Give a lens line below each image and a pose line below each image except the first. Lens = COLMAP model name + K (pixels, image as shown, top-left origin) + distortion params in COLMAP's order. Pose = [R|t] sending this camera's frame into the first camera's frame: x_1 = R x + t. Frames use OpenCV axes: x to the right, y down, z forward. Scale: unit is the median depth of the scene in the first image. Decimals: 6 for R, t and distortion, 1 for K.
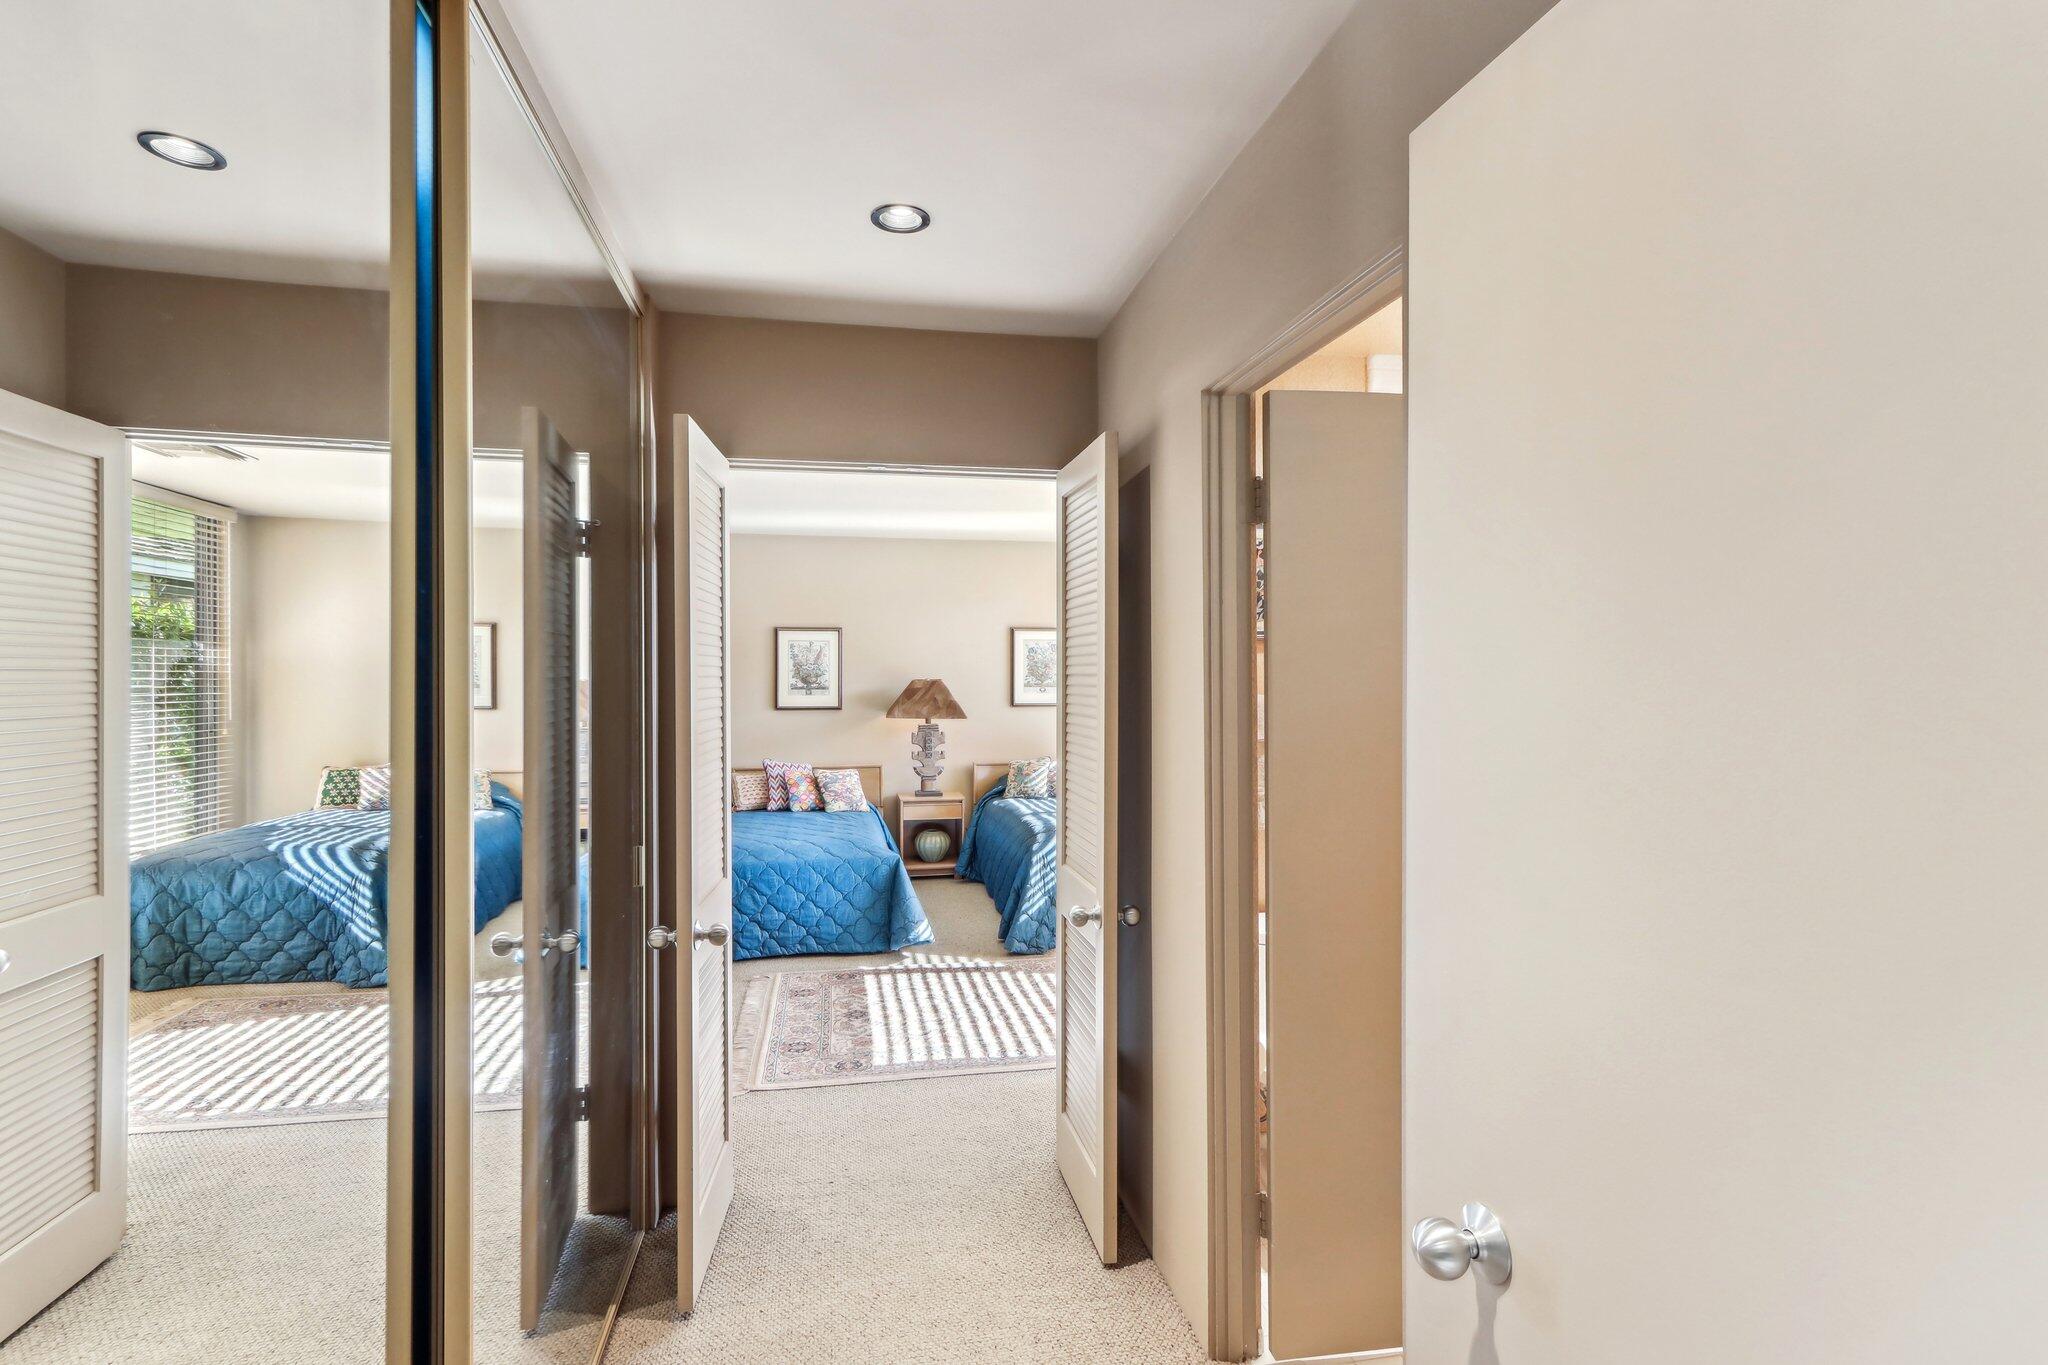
lens RADIAL K [[972.7, 0, 1025.4], [0, 972.7, 688.9], [0, 0, 1]] dist [-0.004835, -0.000293]
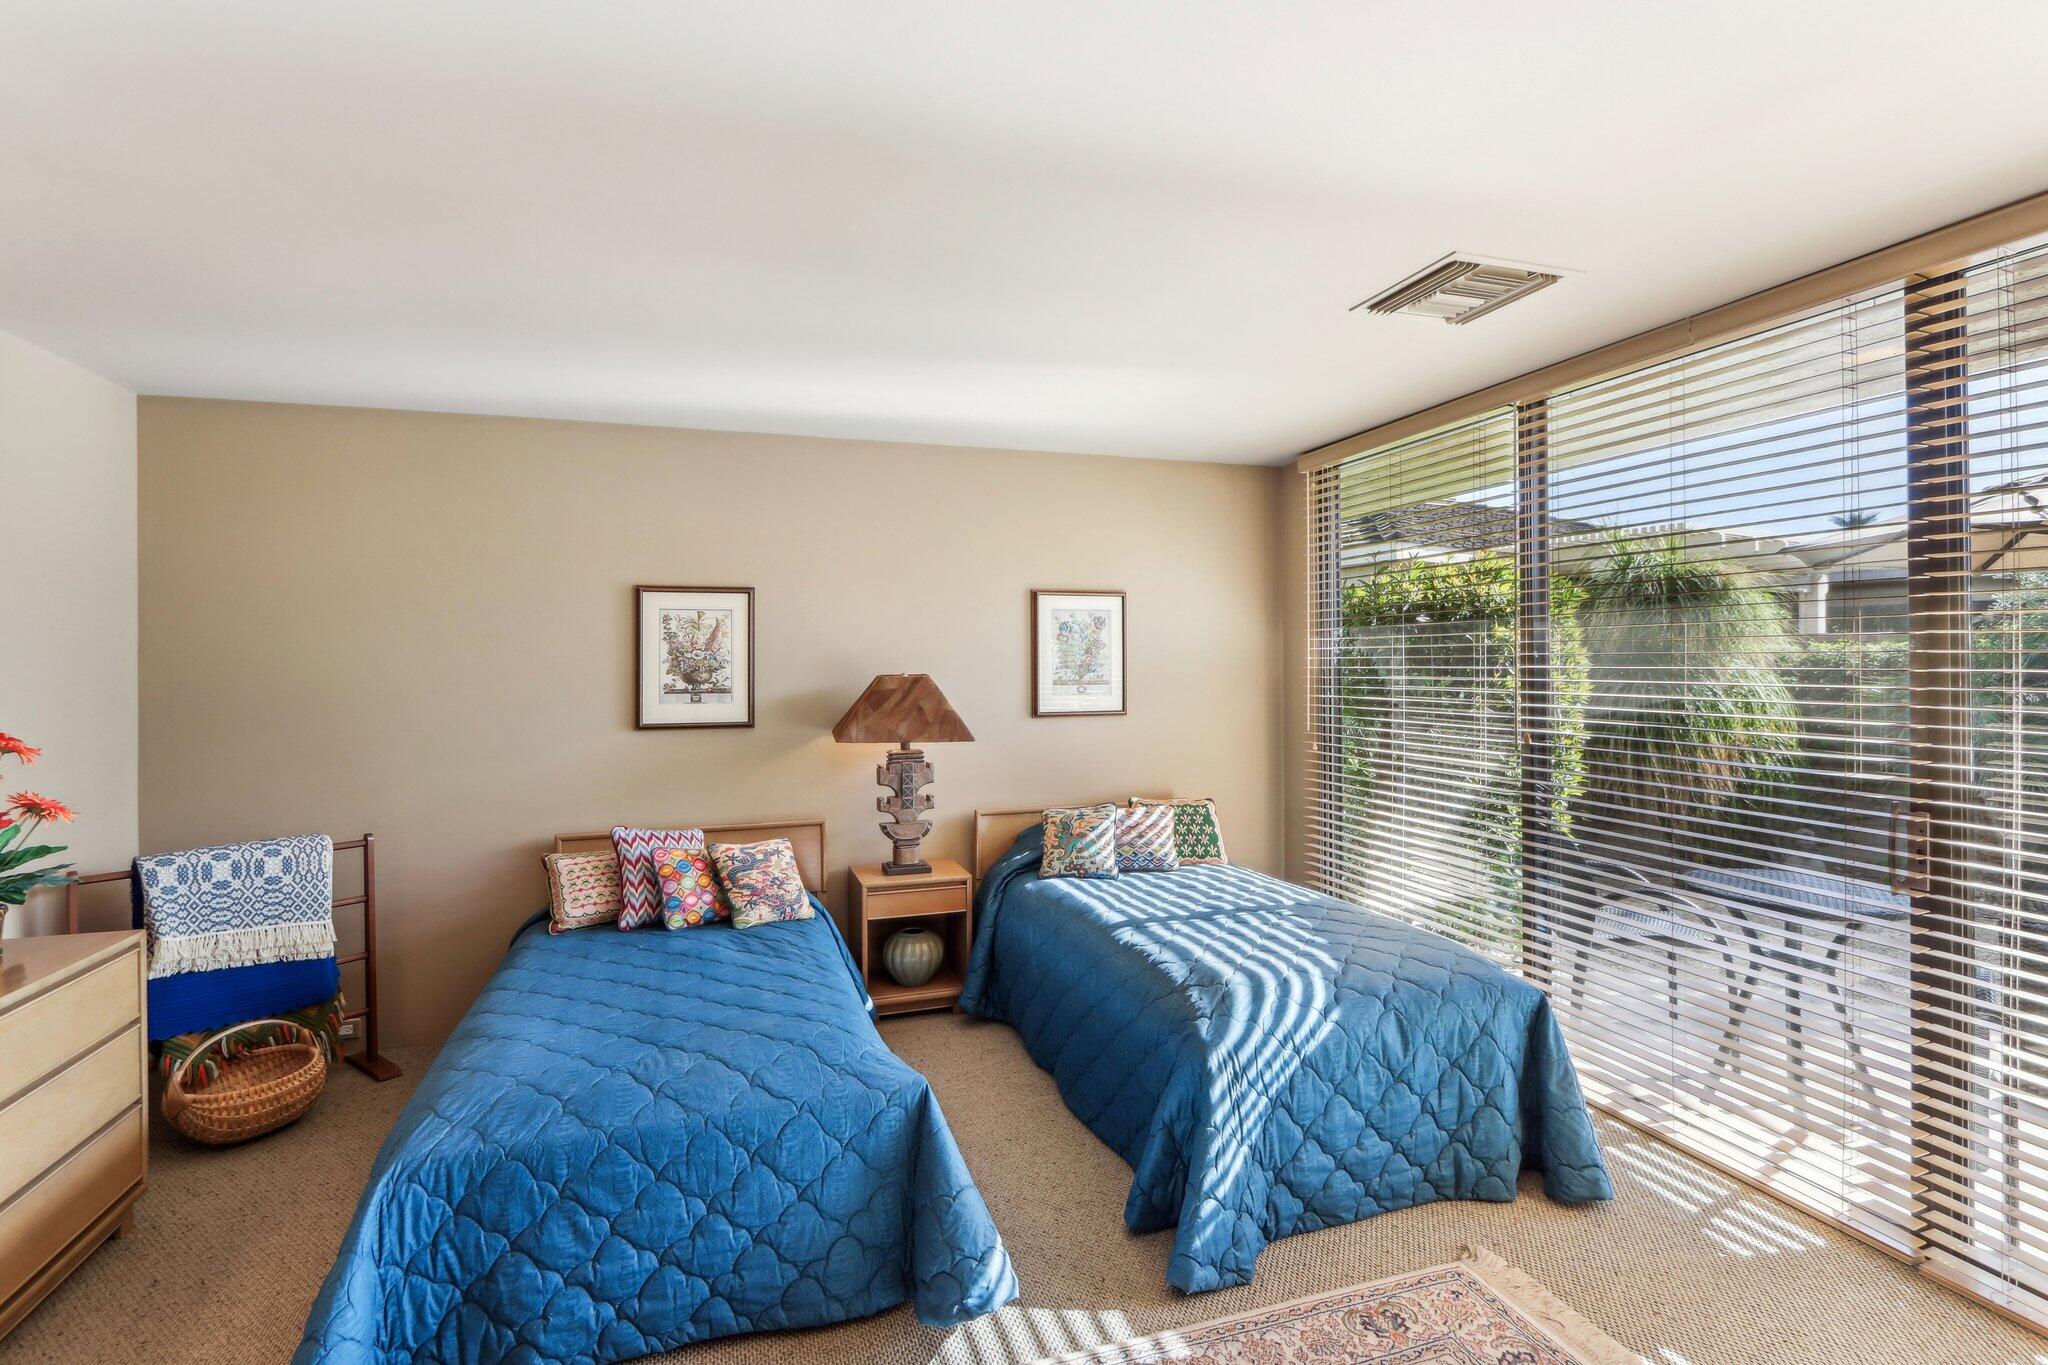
lens RADIAL K [[972.7, 0, 1022.5], [0, 972.7, 660.7], [0, 0, 1]] dist [-0.004835, -0.000293]
pose [[0.992541, -0.004985, 0.121806, -0.103441], [0.007401, 0.999785, -0.019391, -0.006525], [-0.121683, 0.020148, 0.992365, 0.413703]]
